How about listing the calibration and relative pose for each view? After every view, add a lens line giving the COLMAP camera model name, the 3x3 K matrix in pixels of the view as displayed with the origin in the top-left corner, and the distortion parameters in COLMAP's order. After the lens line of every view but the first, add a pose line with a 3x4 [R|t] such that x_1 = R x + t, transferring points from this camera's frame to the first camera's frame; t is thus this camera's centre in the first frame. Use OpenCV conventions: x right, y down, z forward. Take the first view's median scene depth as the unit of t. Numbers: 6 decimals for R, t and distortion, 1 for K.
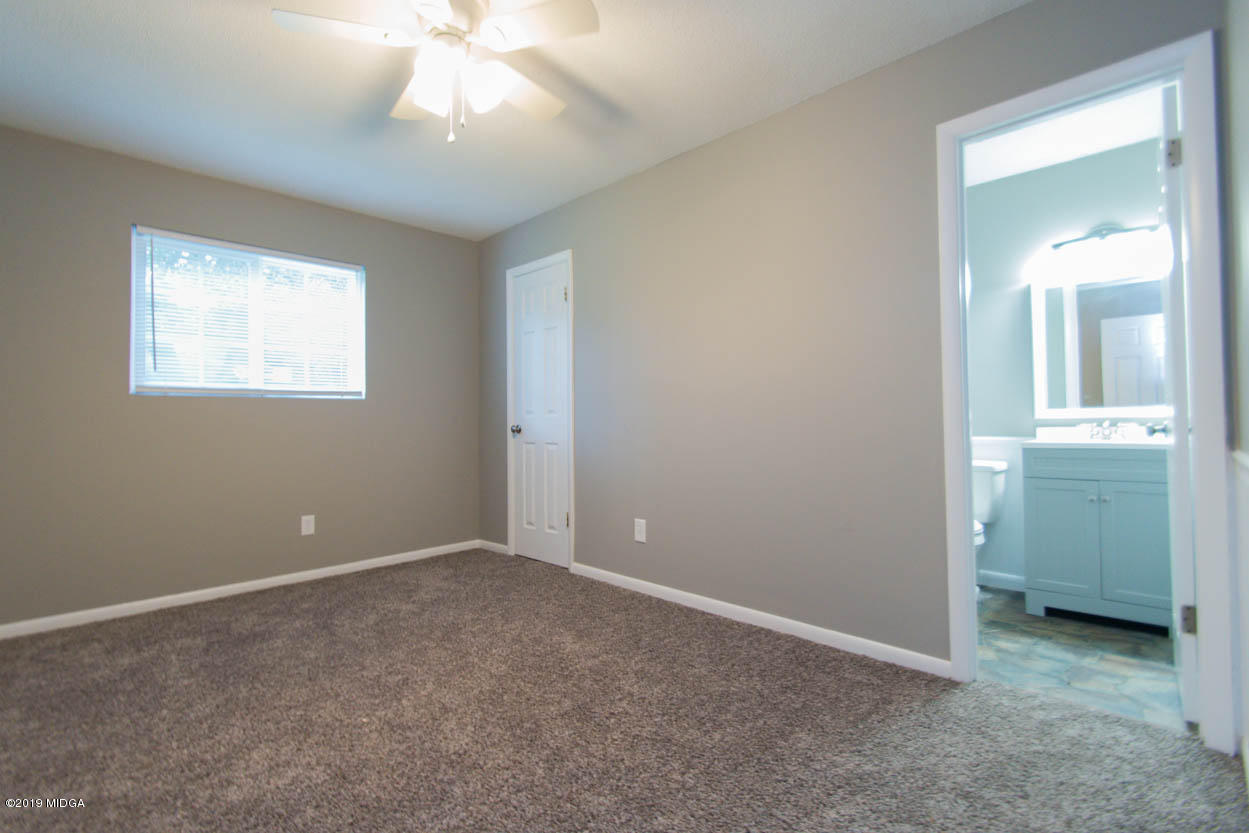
lens RADIAL K [[545.1, 0, 624.5], [0, 545.1, 416.5], [0, 0, 1]] dist [0.002283, -0.000536]
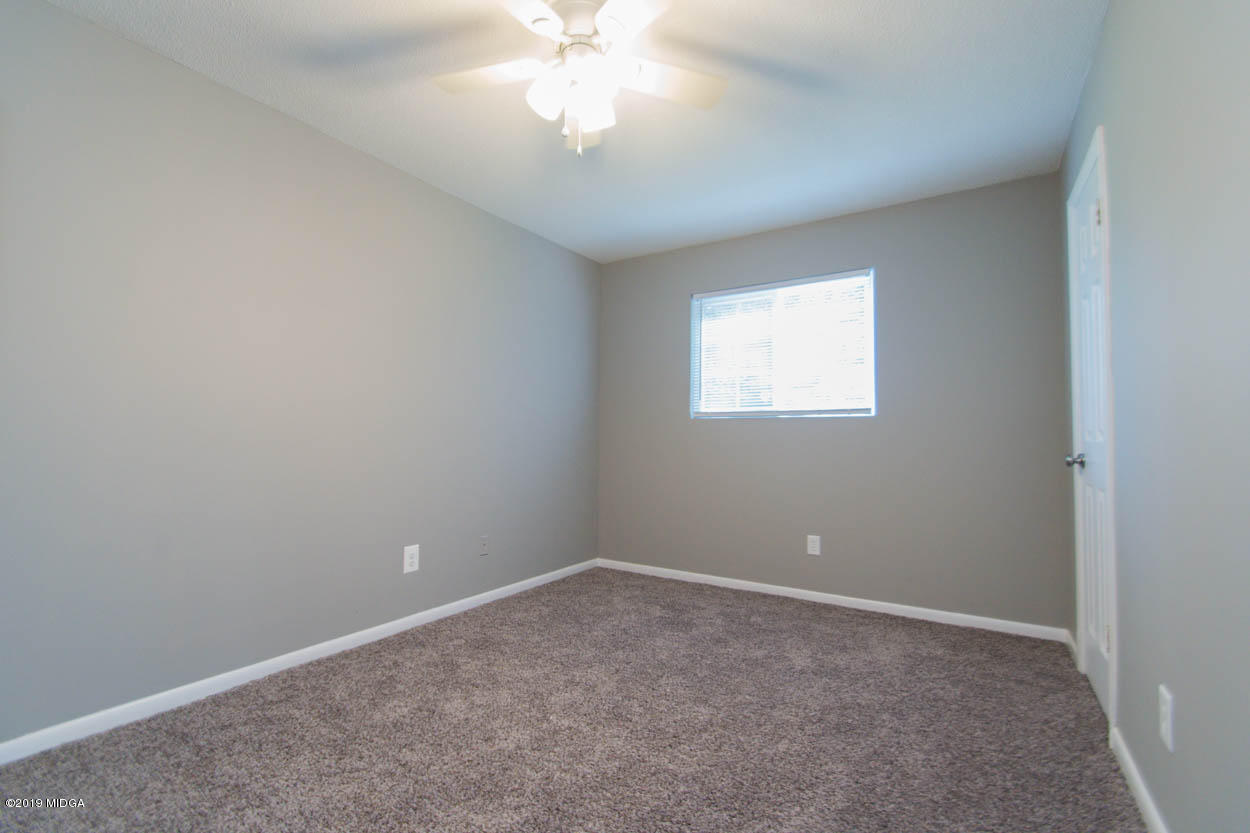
lens RADIAL K [[545.5, 0, 625.0], [0, 545.5, 416.5], [0, 0, 1]] dist [0.002283, -0.000536]
pose [[0.220352, -0.020564, -0.975204, 0.375602], [-0.001271, 0.999771, -0.021370, -0.015862], [0.975419, 0.005948, 0.220276, 0.524886]]
